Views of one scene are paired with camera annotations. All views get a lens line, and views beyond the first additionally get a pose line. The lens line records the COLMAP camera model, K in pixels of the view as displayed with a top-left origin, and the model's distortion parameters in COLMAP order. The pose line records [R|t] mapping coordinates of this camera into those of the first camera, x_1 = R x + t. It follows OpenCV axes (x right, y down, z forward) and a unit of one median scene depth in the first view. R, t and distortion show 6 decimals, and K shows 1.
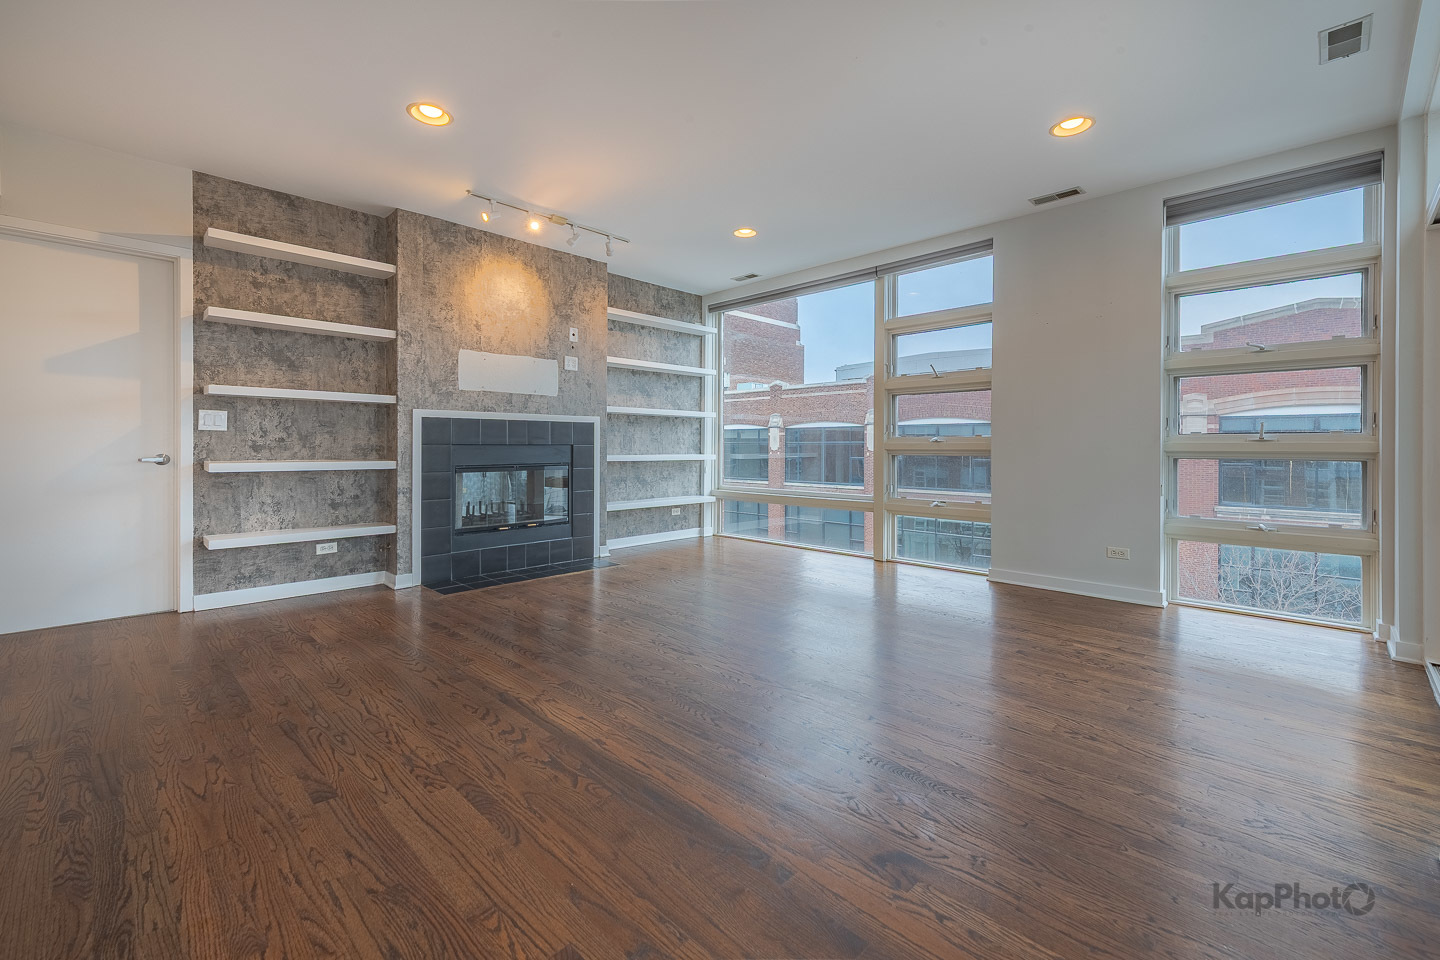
lens RADIAL K [[569.5, 0, 704.7], [0, 569.5, 450.5], [0, 0, 1]] dist [0.000381, -0.000239]
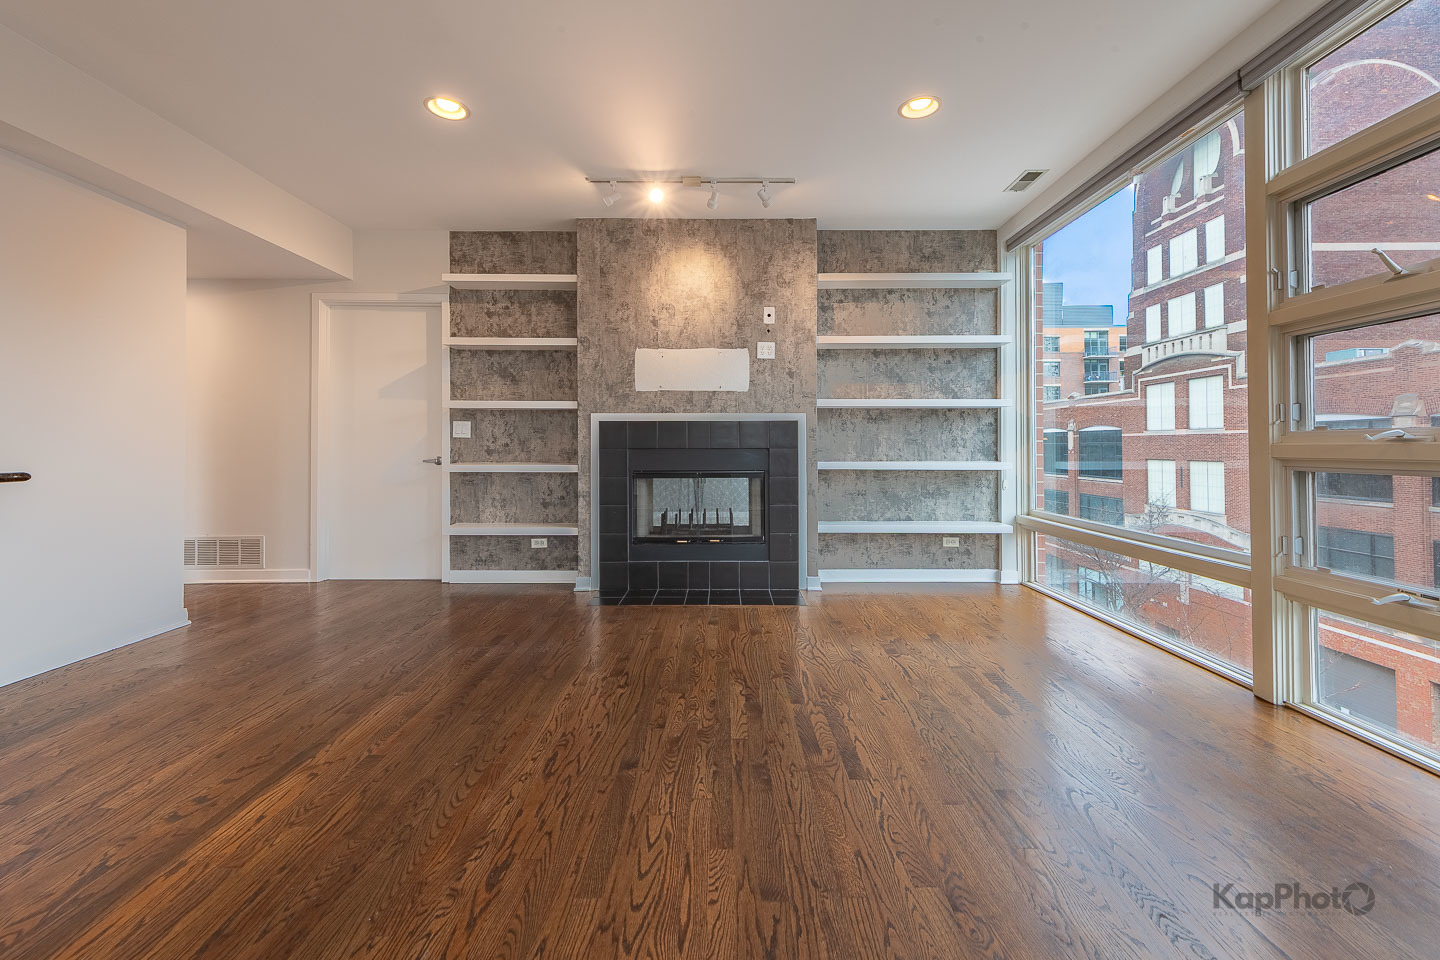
lens RADIAL K [[586.9, 0, 717.6], [0, 586.9, 443.0], [0, 0, 1]] dist [0.009236, -0.000667]
pose [[0.727605, -0.006645, -0.685964, 0.347257], [-0.003790, 0.999899, -0.013706, -0.007113], [0.685985, 0.012572, 0.727507, 0.384084]]
